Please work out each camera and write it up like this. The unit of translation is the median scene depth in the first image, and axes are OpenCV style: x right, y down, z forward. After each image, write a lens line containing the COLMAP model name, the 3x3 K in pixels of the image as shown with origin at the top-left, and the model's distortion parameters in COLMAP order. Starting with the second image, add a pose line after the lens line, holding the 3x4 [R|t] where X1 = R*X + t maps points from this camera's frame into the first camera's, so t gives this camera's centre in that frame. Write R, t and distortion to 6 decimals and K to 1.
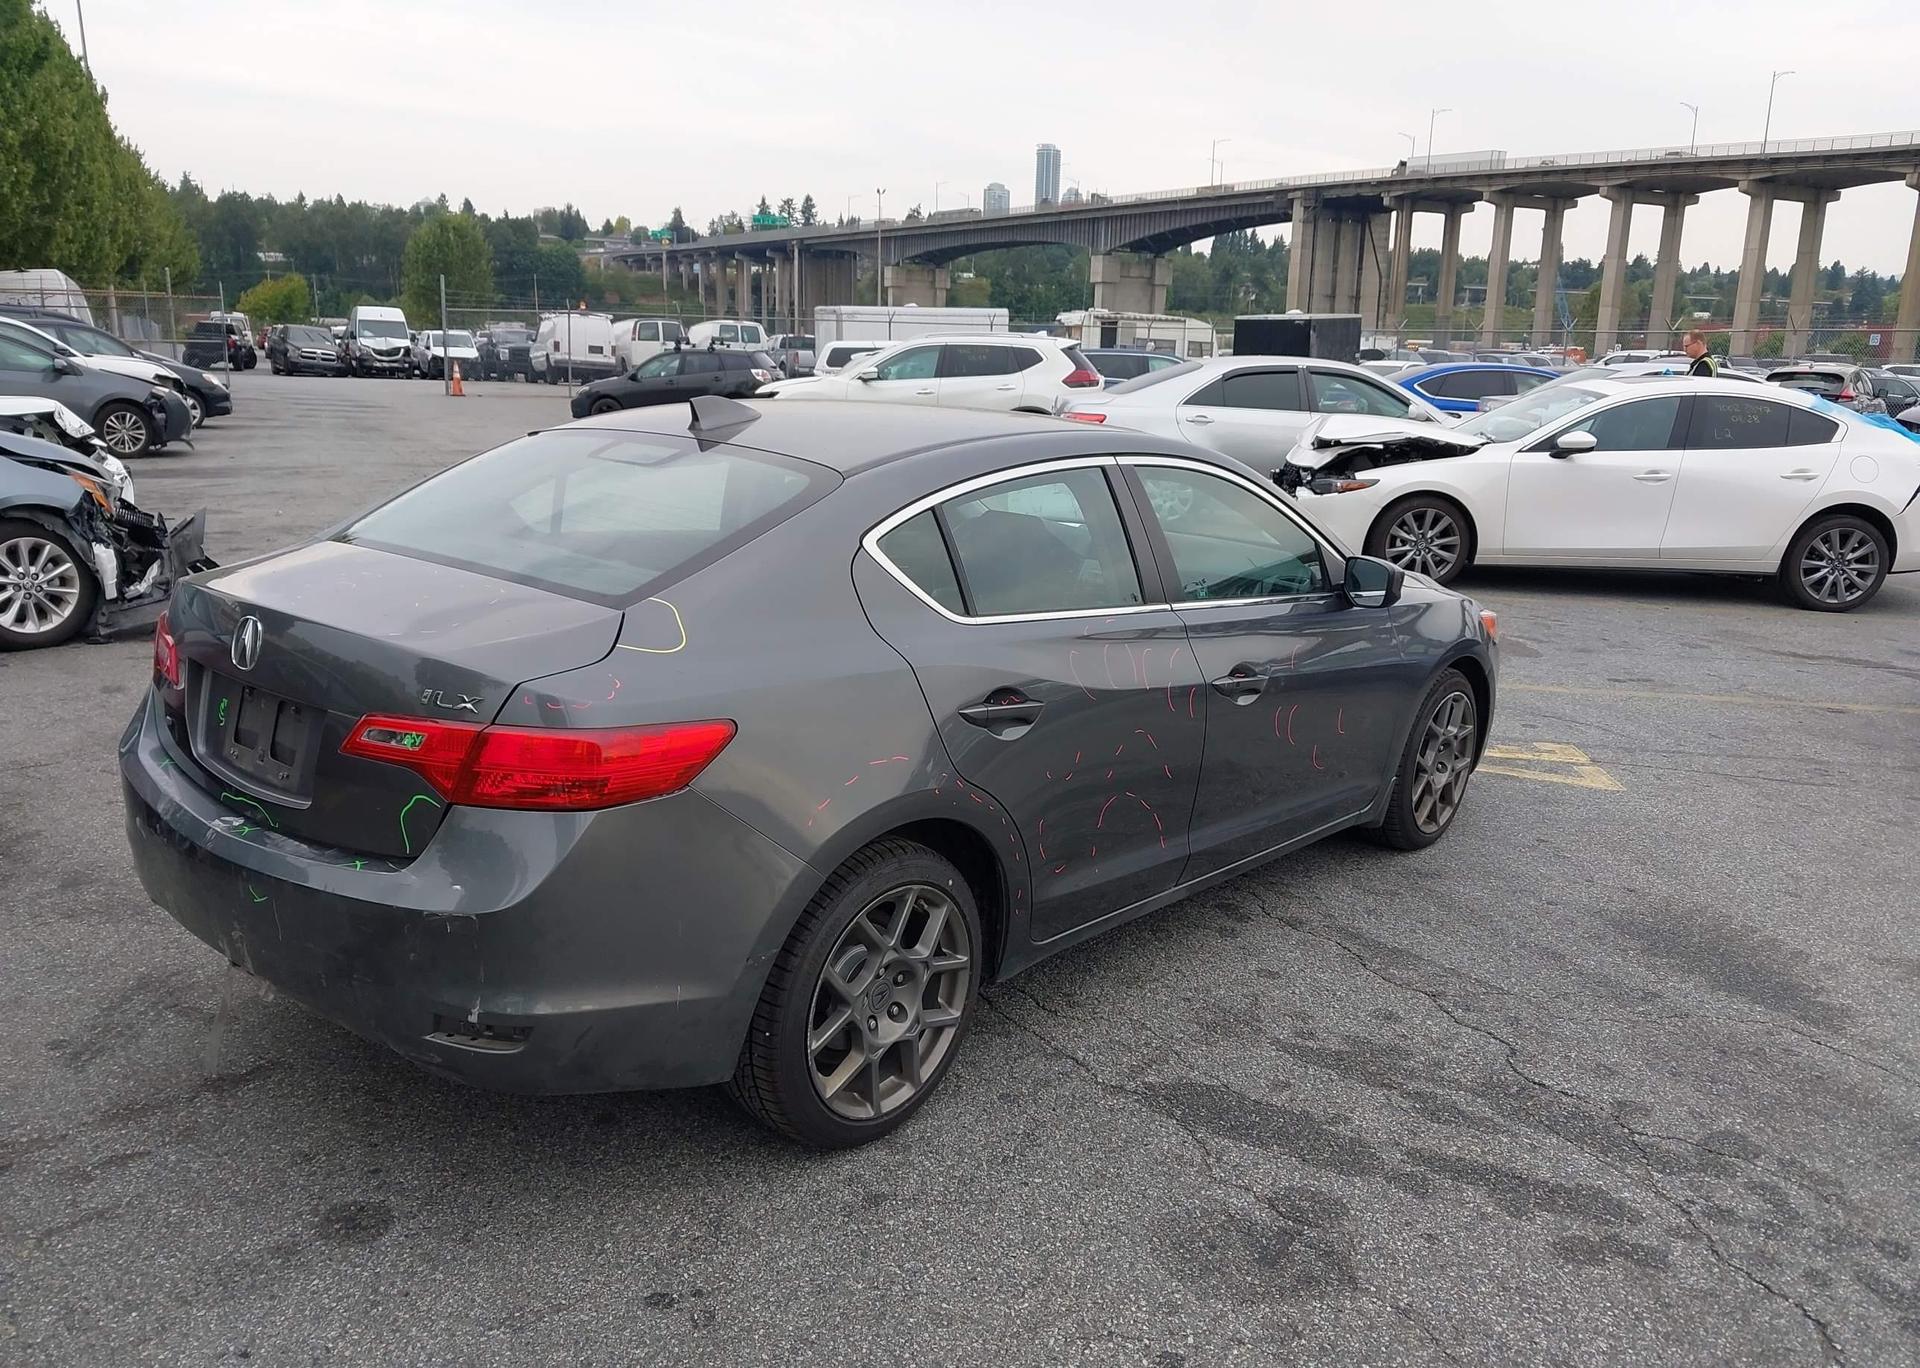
lens RADIAL K [[1524.9, 0, 959.0], [0, 1524.9, 704.6], [0, 0, 1]] dist [-0.004747, 0.014018]
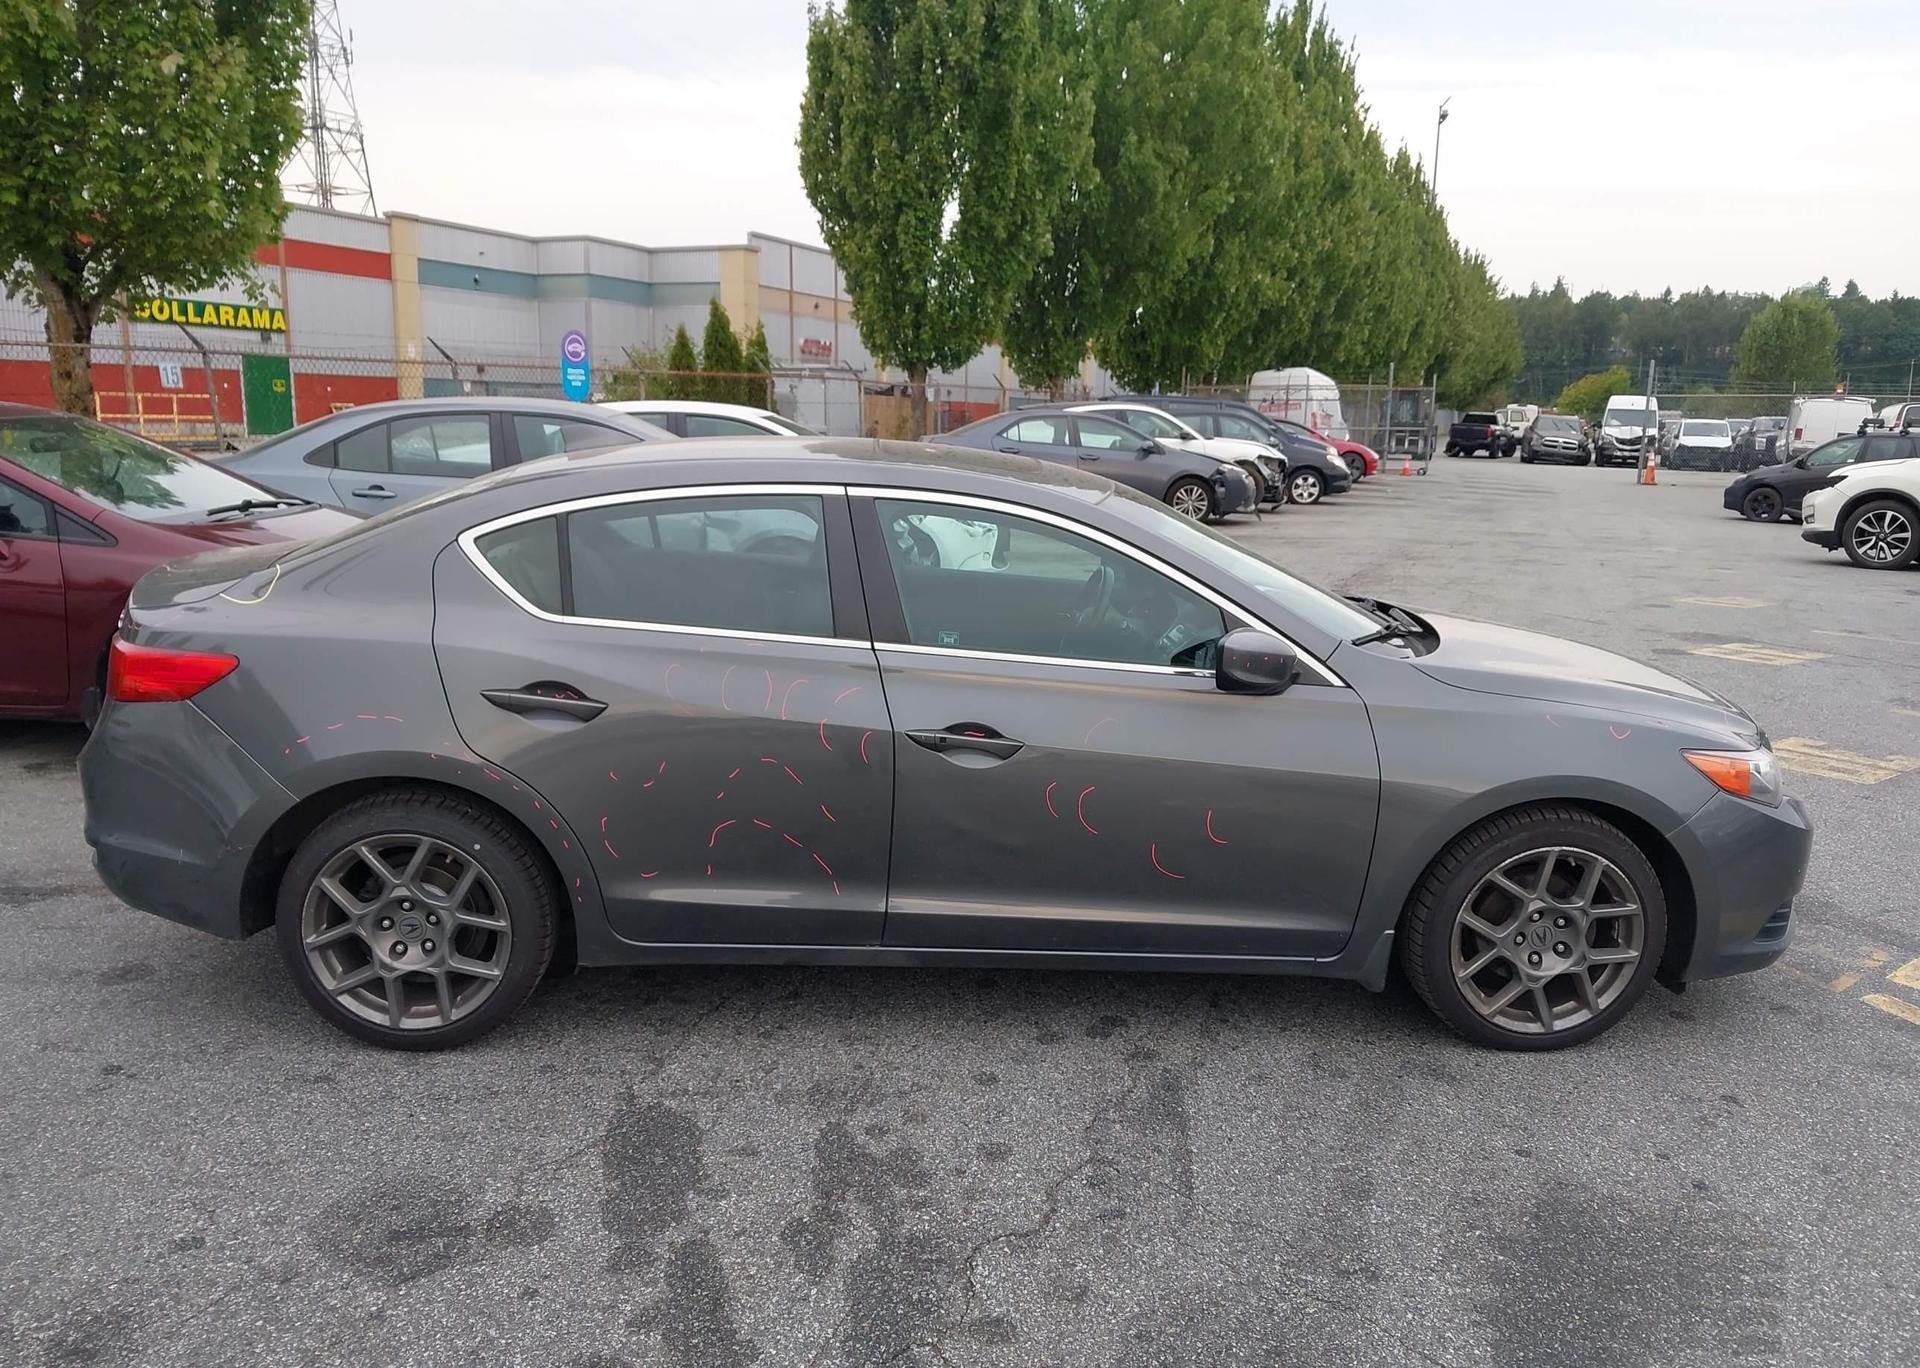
lens RADIAL K [[1531.0, 0, 963.6], [0, 1531.0, 713.5], [0, 0, 1]] dist [0.006405, -0.008010]
pose [[0.685238, 0.126562, -0.717238, 0.073358], [-0.165177, 0.986131, 0.016203, -0.003991], [0.709341, 0.107369, 0.696640, 0.032368]]
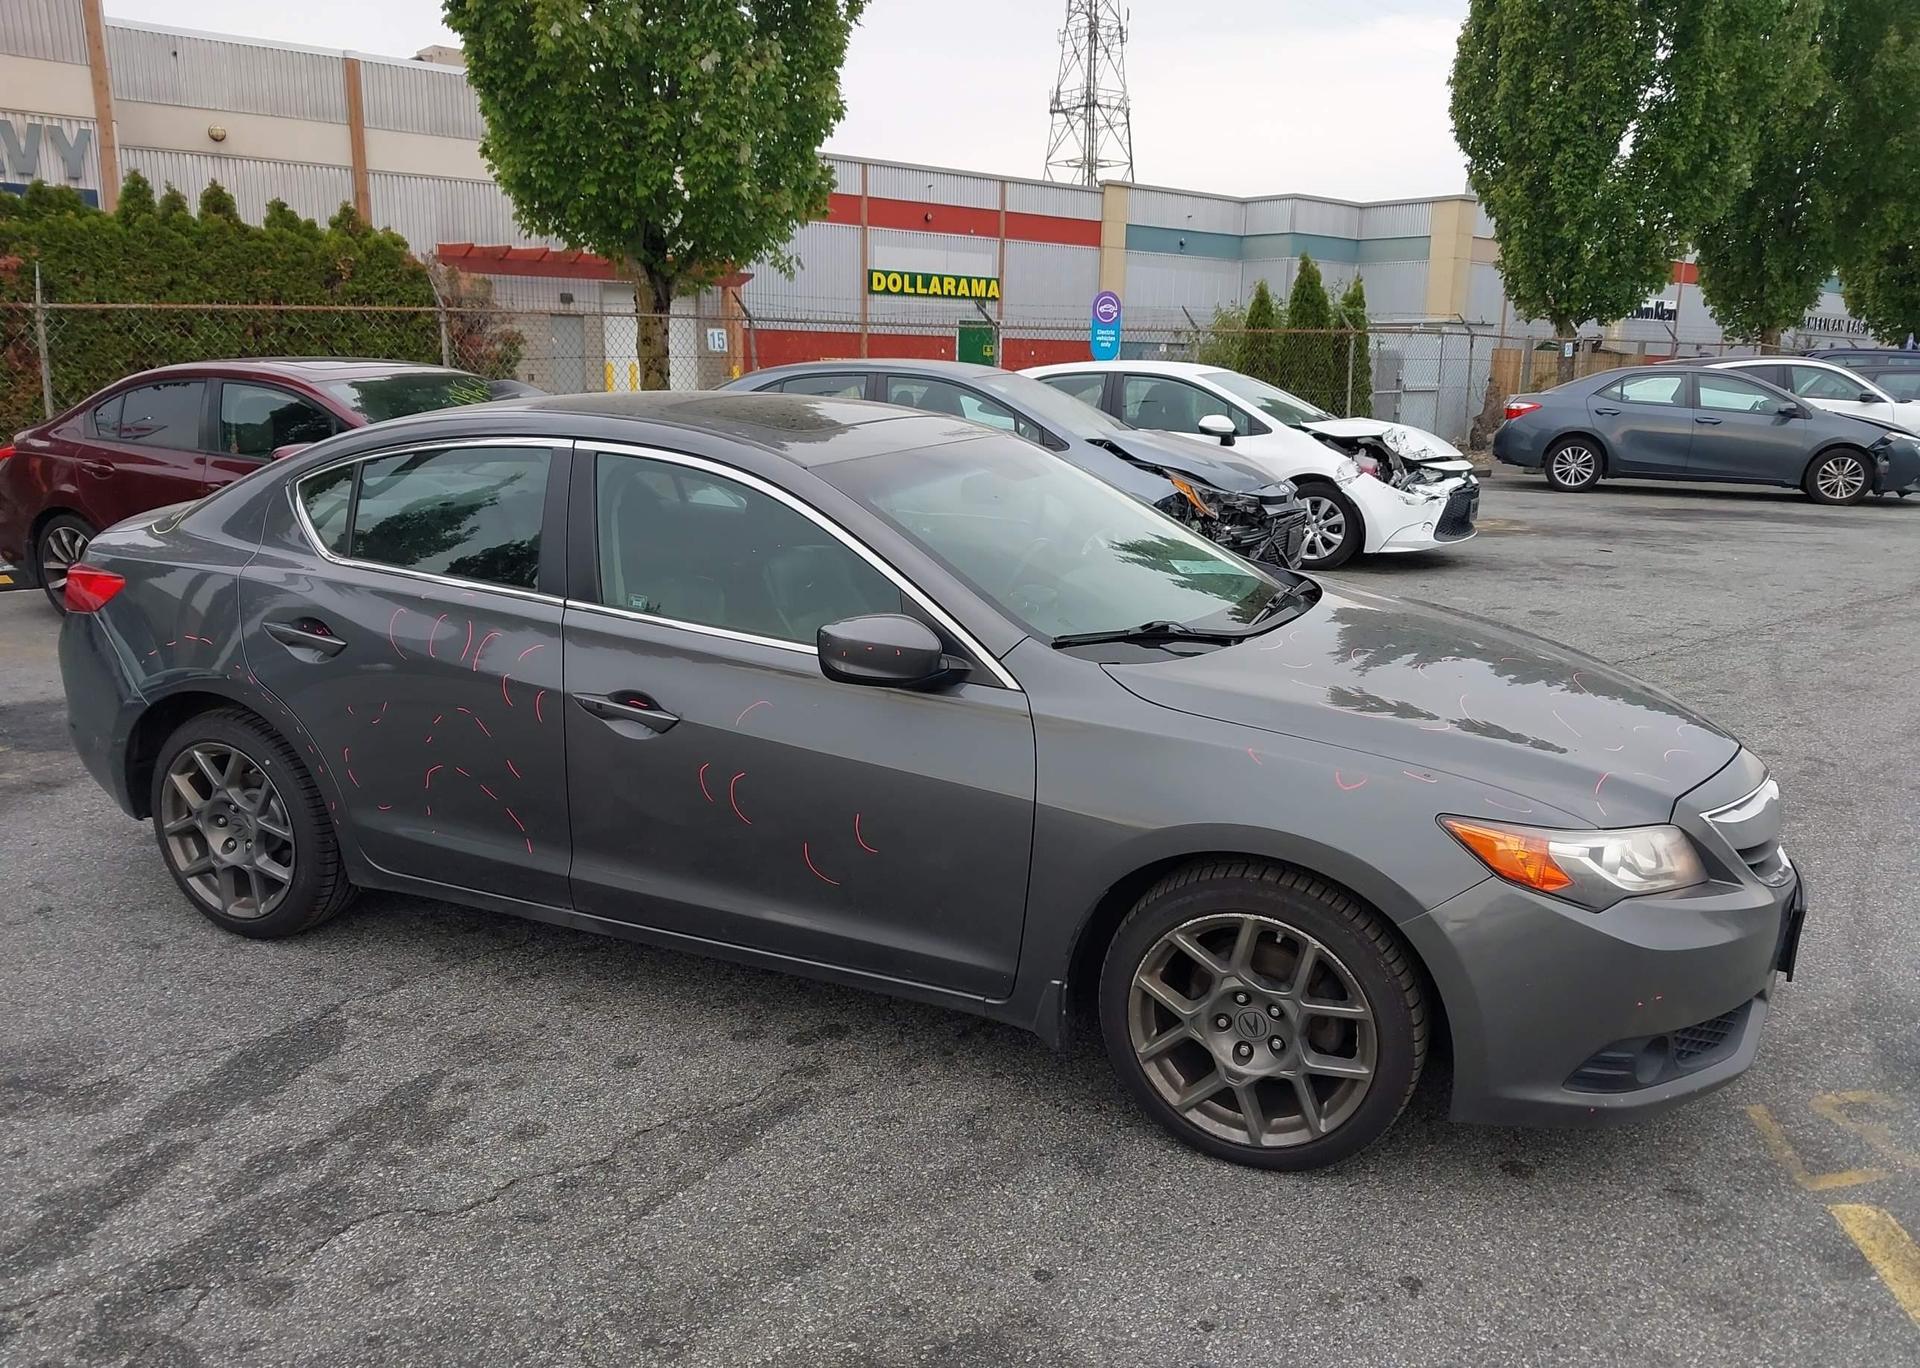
lens RADIAL K [[1531.0, 0, 963.6], [0, 1531.0, 713.5], [0, 0, 1]] dist [0.006405, -0.008010]
pose [[0.276170, 0.193054, -0.941520, 0.093459], [-0.223911, 0.965587, 0.132311, -0.015078], [0.934663, 0.174276, 0.309893, 0.080364]]
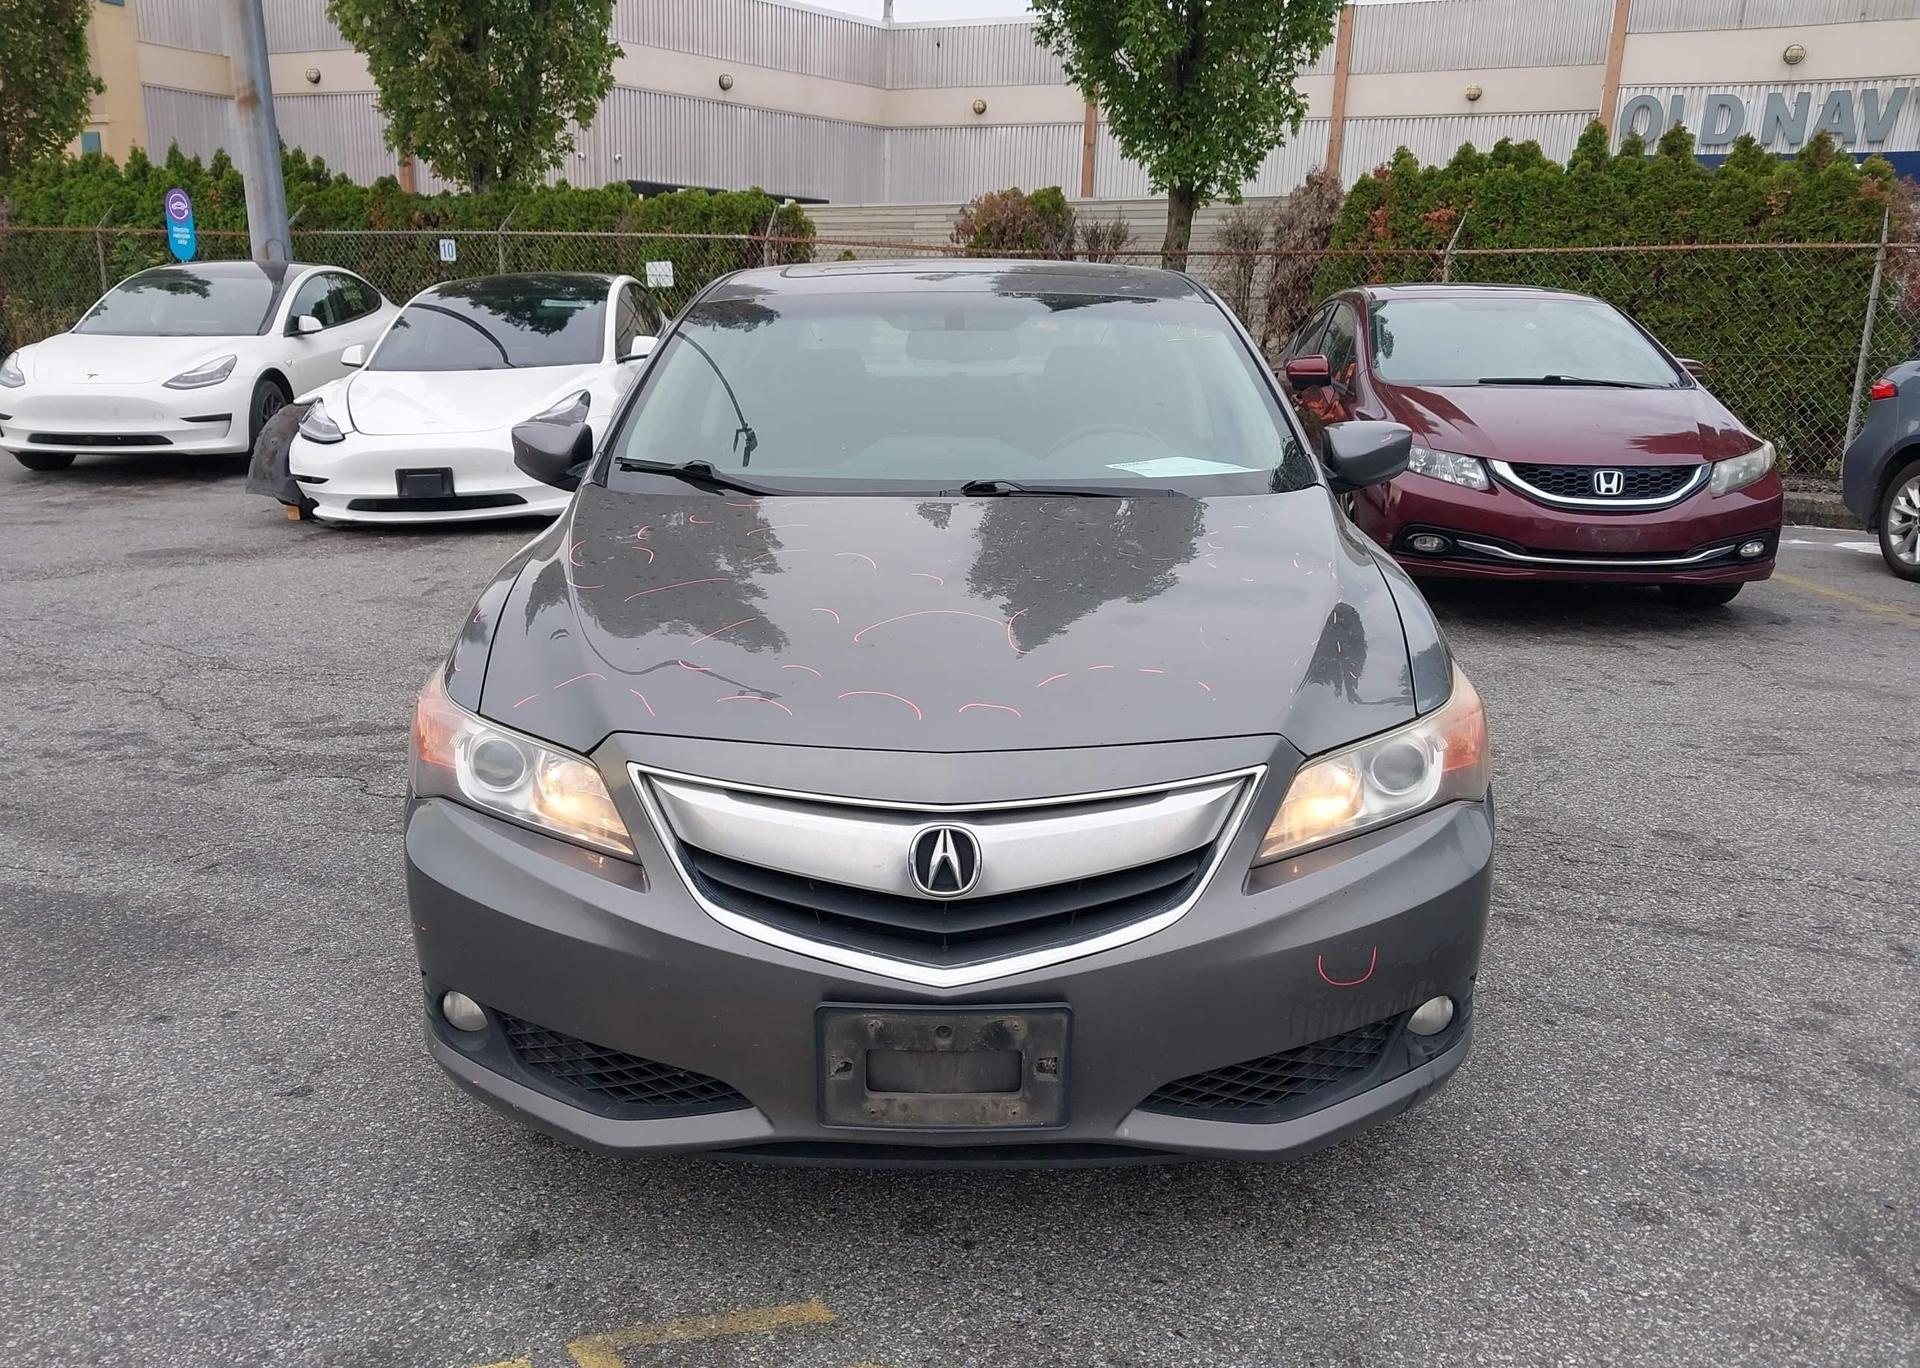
lens RADIAL K [[1524.9, 0, 959.0], [0, 1524.9, 704.6], [0, 0, 1]] dist [-0.004747, 0.014018]
pose [[-0.776085, 0.115933, -0.619881, 0.061056], [-0.184497, 0.898209, 0.398976, -0.031753], [0.603037, 0.424005, -0.675697, 0.170117]]
